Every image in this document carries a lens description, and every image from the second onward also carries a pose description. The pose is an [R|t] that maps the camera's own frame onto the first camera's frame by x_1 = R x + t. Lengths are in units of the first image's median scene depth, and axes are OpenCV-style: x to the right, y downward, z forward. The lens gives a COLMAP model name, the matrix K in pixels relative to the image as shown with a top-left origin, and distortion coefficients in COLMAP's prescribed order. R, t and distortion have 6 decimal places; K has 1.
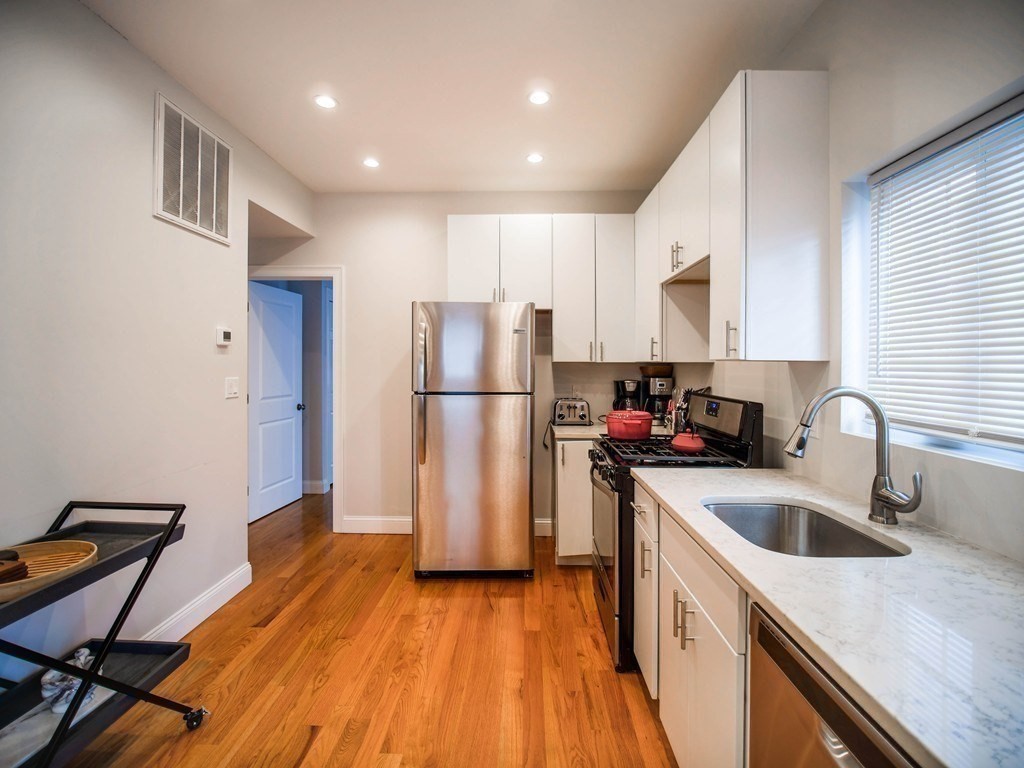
lens RADIAL K [[474.1, 0, 510.9], [0, 474.1, 365.5], [0, 0, 1]] dist [-0.016152, -0.000214]
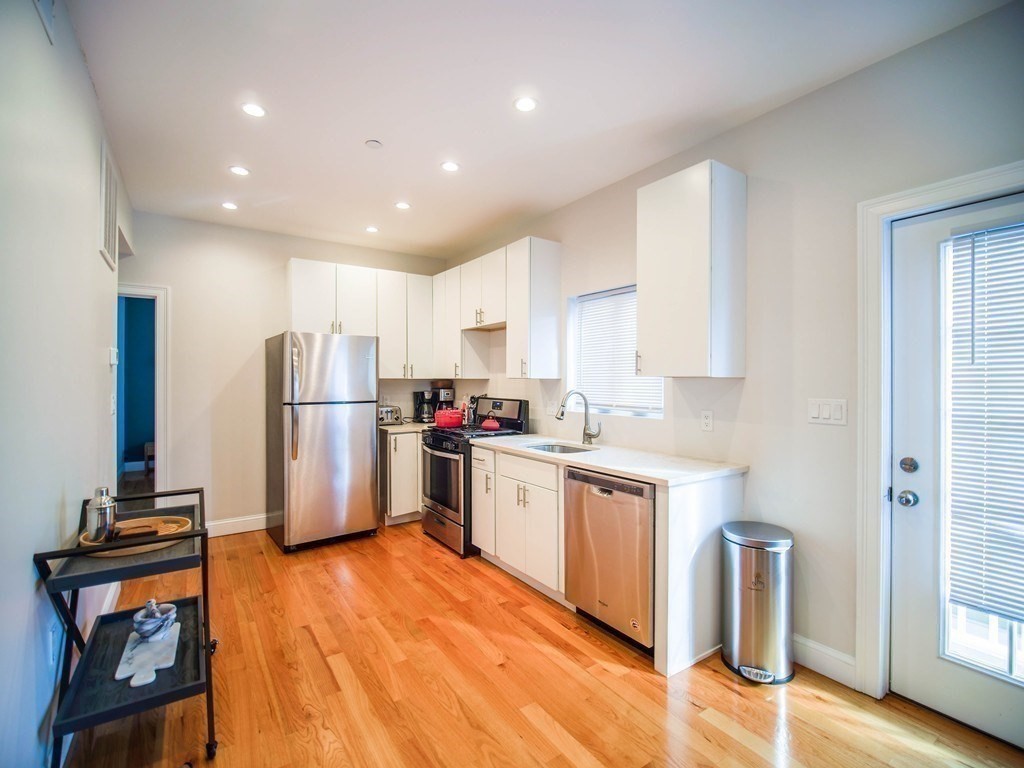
lens RADIAL K [[470.4, 0, 509.2], [0, 470.4, 380.3], [0, 0, 1]] dist [-0.001323, -0.000567]
pose [[0.808030, -0.005699, 0.589113, -0.555326], [0.005100, 0.999983, 0.002678, -0.006249], [-0.589119, 0.000840, 0.808046, -0.424471]]
